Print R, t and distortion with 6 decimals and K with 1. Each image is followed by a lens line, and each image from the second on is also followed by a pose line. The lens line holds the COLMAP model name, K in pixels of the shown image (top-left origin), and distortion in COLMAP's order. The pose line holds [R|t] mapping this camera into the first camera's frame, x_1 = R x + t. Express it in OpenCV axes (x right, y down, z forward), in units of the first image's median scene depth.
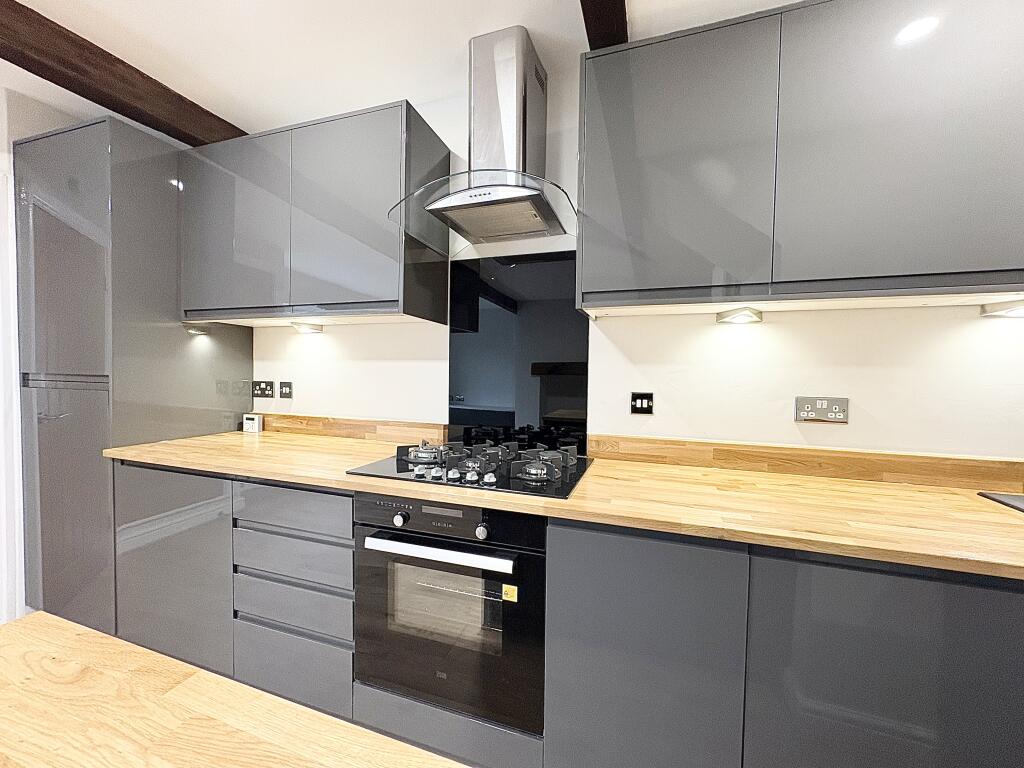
lens RADIAL K [[404.2, 0, 515.7], [0, 404.2, 382.7], [0, 0, 1]] dist [-0.000432, 0.000047]
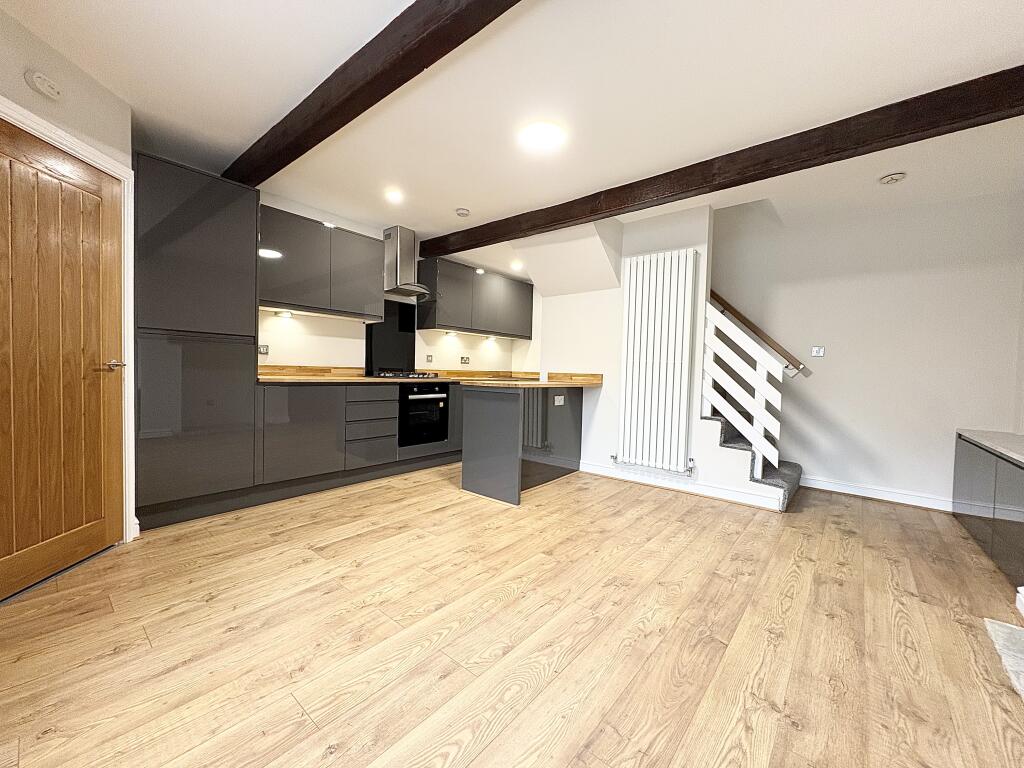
lens RADIAL K [[404.2, 0, 515.7], [0, 404.2, 382.7], [0, 0, 1]] dist [-0.000432, 0.000047]
pose [[0.357090, -0.030178, 0.933582, -2.306977], [0.007726, 0.999539, 0.029355, 0.148752], [-0.934038, -0.003270, 0.357159, -0.697786]]
